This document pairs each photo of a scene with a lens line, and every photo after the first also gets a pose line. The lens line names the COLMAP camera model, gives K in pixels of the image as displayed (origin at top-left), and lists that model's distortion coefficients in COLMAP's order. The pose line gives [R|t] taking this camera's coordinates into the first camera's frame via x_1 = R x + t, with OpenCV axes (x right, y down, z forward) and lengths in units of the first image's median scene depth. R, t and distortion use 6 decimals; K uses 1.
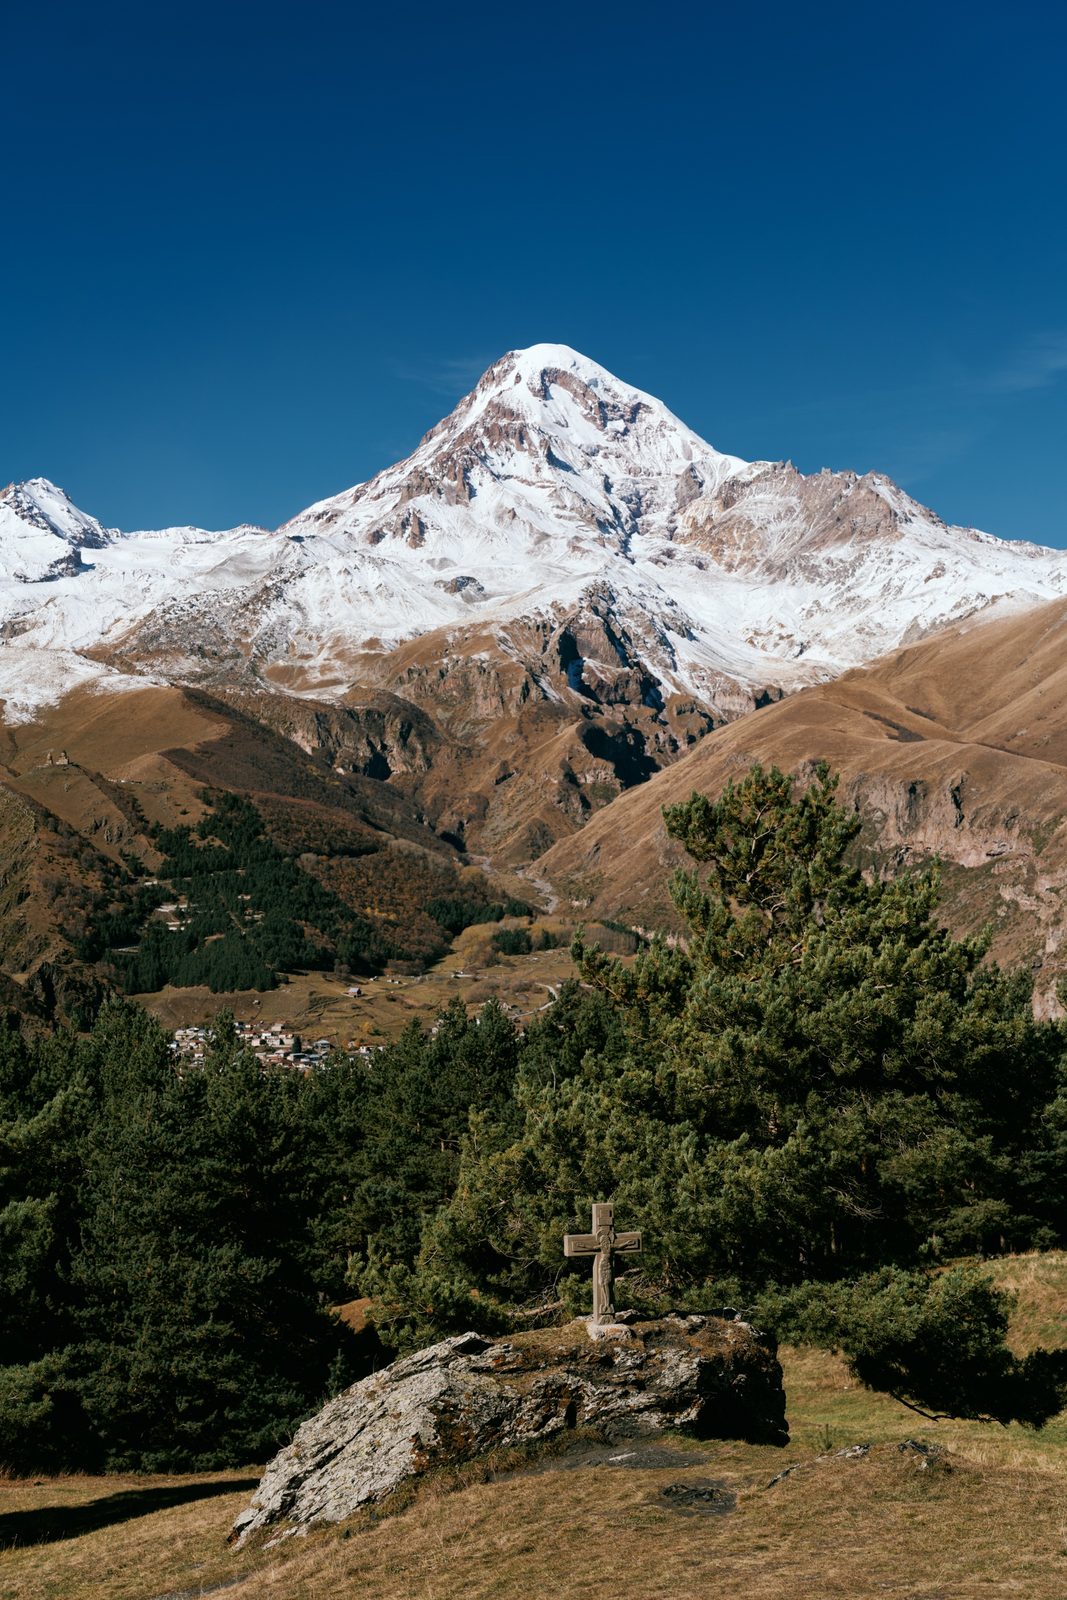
lens RADIAL K [[2331.6, 0, 508.1], [0, 2331.6, 810.8], [0, 0, 1]] dist [0.005271, 0.004726]
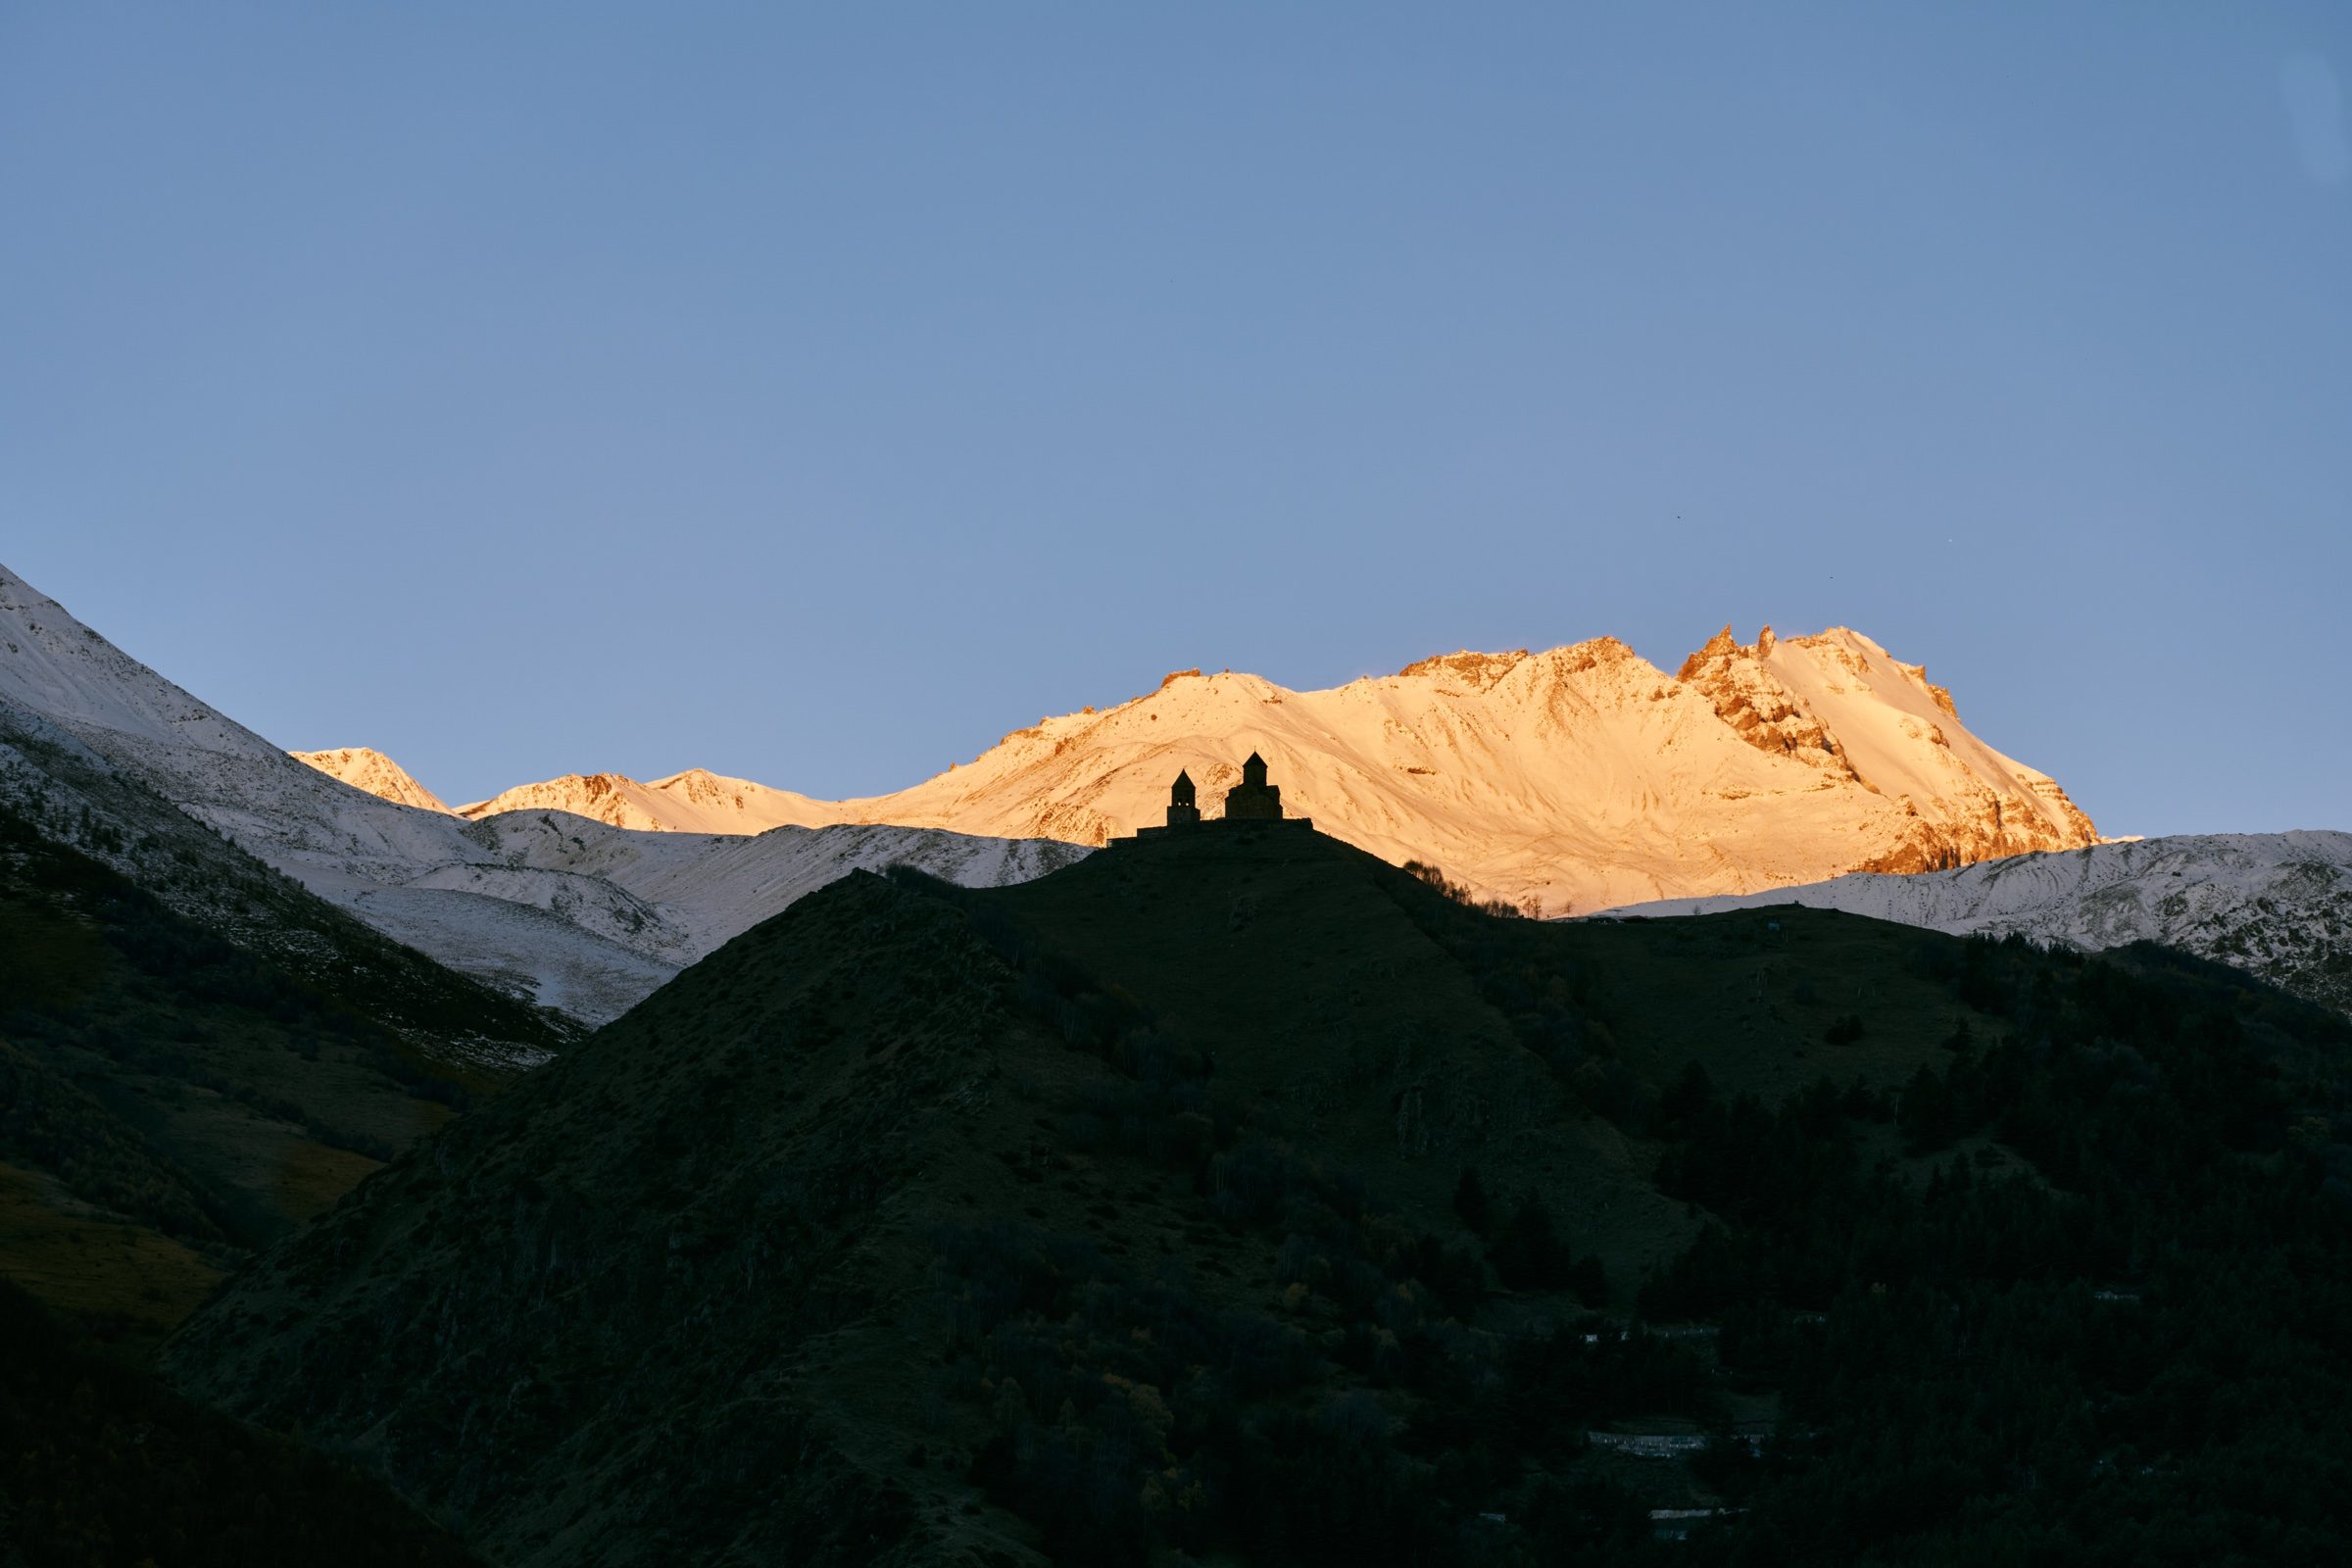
lens RADIAL K [[8027.1, 0, 1176.0], [0, 8027.1, 784.0], [0, 0, 1]] dist [0.009568, -0.505785]
pose [[0.953252, -0.033504, -0.300313, 0.000809], [-0.018298, 0.985611, -0.168039, 0.031198], [0.301621, 0.165678, 0.938922, 0.133745]]
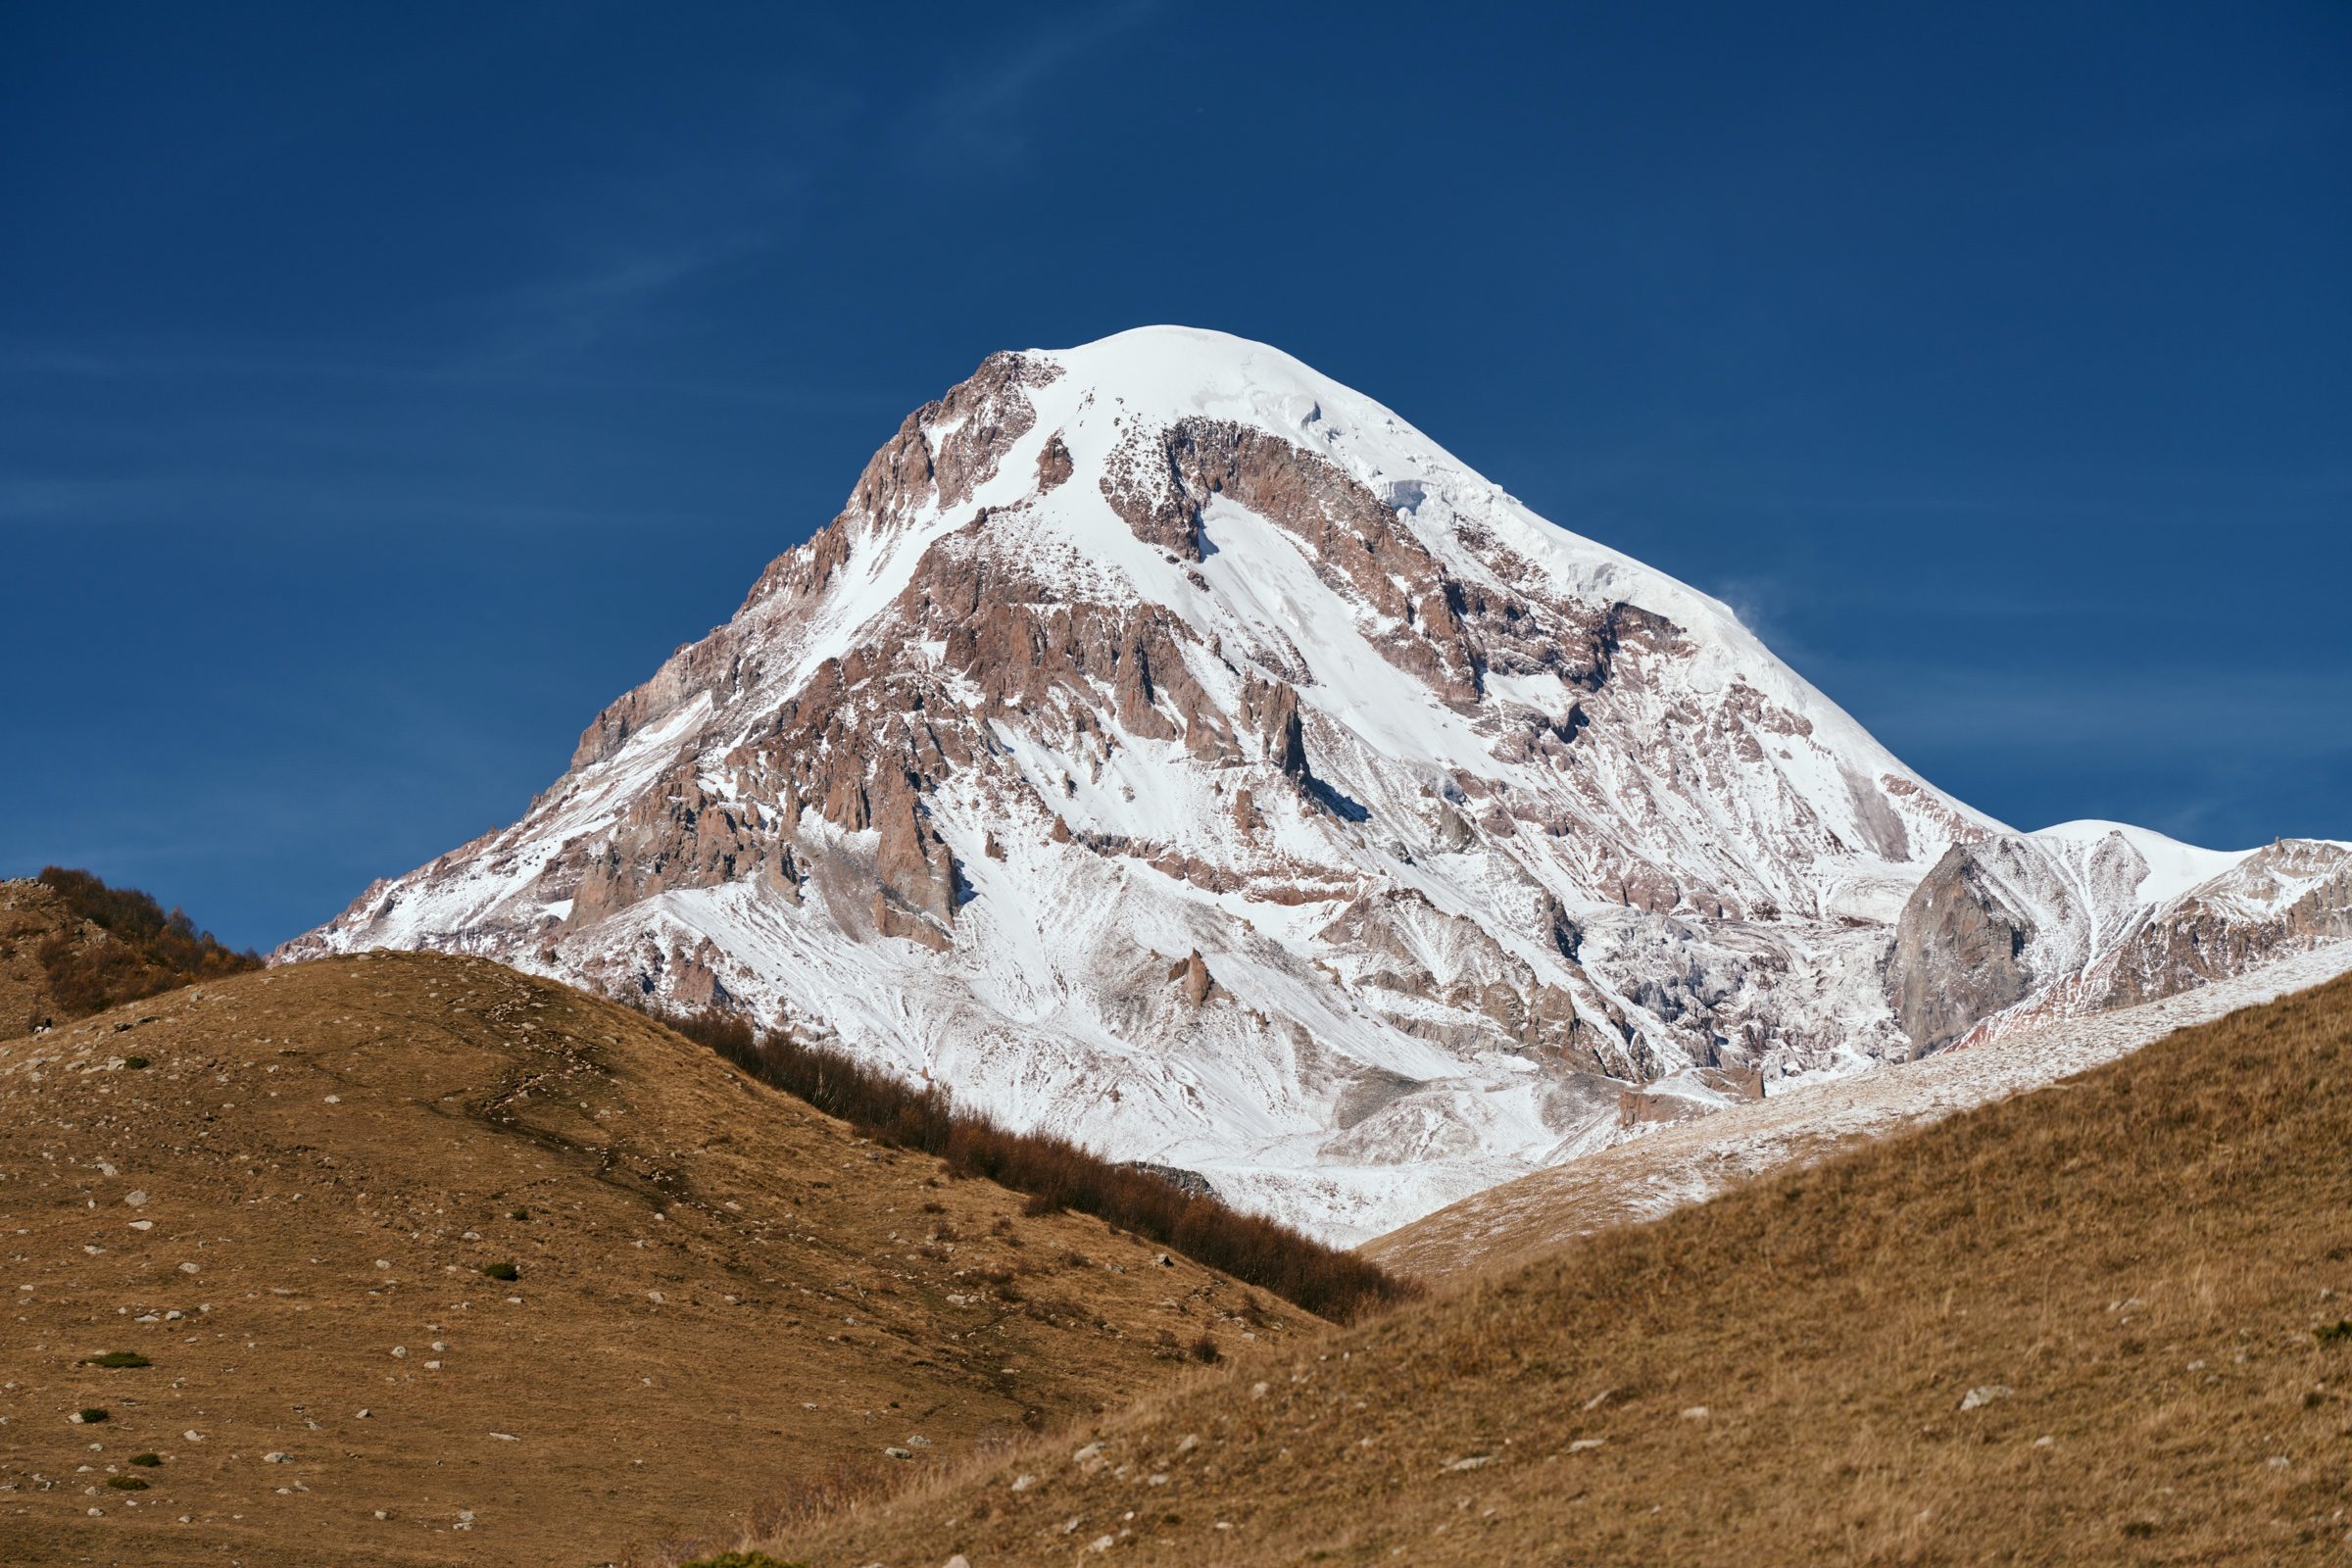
lens RADIAL K [[7543.2, 0, 1176.0], [0, 7543.2, 784.0], [0, 0, 1]] dist [-0.052430, 23.277864]
pose [[0.993090, 0.027228, 0.114152, -0.065682], [0.000621, 0.971478, -0.237129, 0.001103], [-0.117353, 0.235562, 0.964748, 0.388741]]
